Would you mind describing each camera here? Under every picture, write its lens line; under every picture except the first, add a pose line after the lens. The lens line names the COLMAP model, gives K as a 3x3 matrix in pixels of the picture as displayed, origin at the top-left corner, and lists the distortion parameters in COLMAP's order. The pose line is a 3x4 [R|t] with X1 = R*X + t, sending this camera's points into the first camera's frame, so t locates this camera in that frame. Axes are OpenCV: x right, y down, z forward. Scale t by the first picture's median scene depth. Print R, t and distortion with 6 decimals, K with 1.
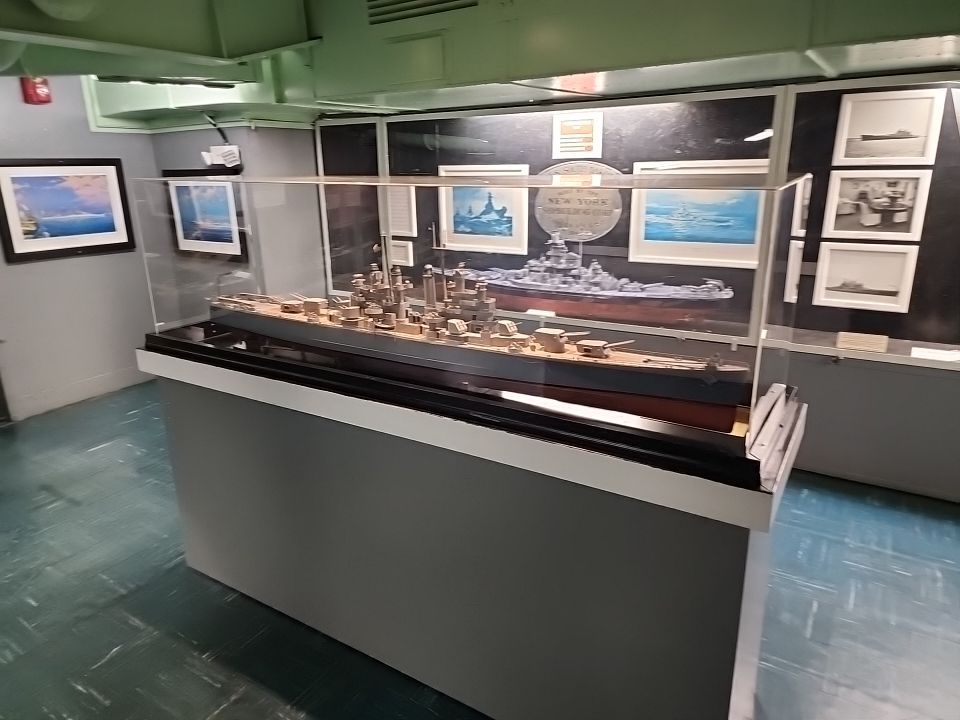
lens RADIAL K [[648.1, 0, 480.0], [0, 648.1, 359.0], [0, 0, 1]] dist [0.027838, -0.017189]
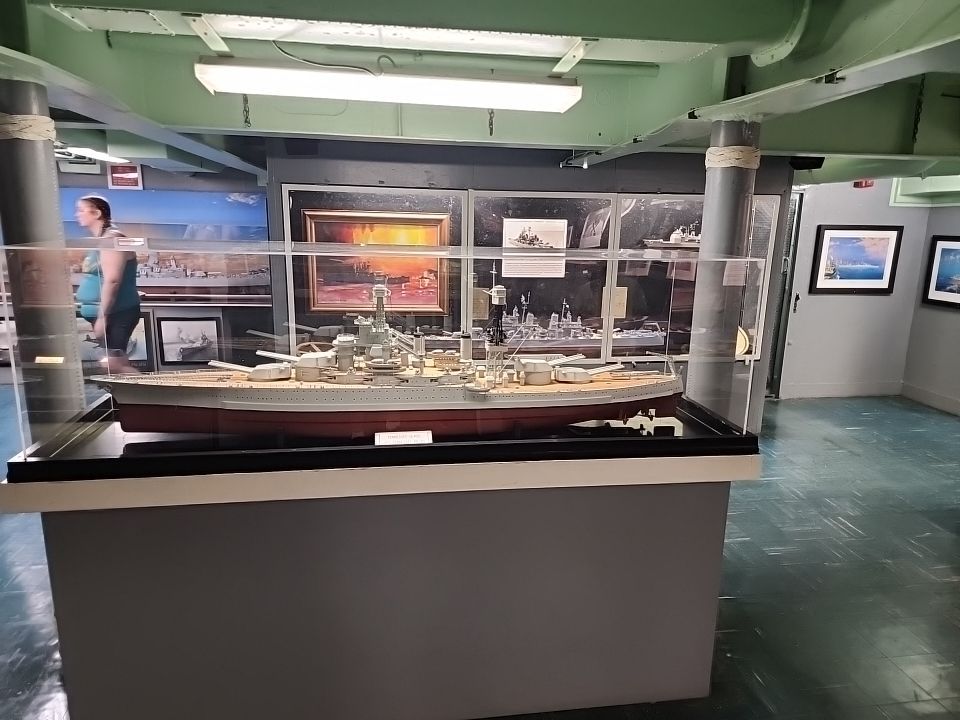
lens RADIAL K [[648.1, 0, 480.1], [0, 648.1, 363.5], [0, 0, 1]] dist [0.027838, -0.017189]
pose [[0.655096, 0.190549, -0.731123, -0.093597], [-0.246505, 0.968627, 0.031577, 0.131968], [0.714202, 0.159539, 0.681515, -0.468763]]
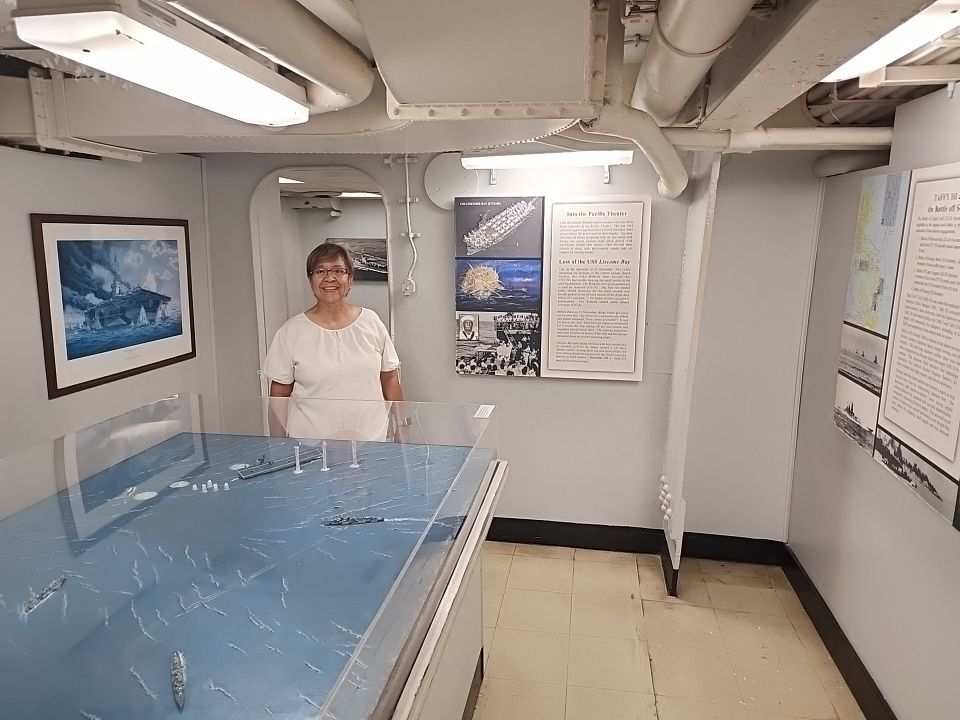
lens RADIAL K [[648.1, 0, 482.7], [0, 648.1, 362.6], [0, 0, 1]] dist [0.027838, -0.017189]
pose [[0.926300, -0.054227, 0.372863, -0.539913], [0.088204, 0.993300, -0.074664, -0.103448], [-0.366317, 0.102049, 0.924877, 0.353533]]
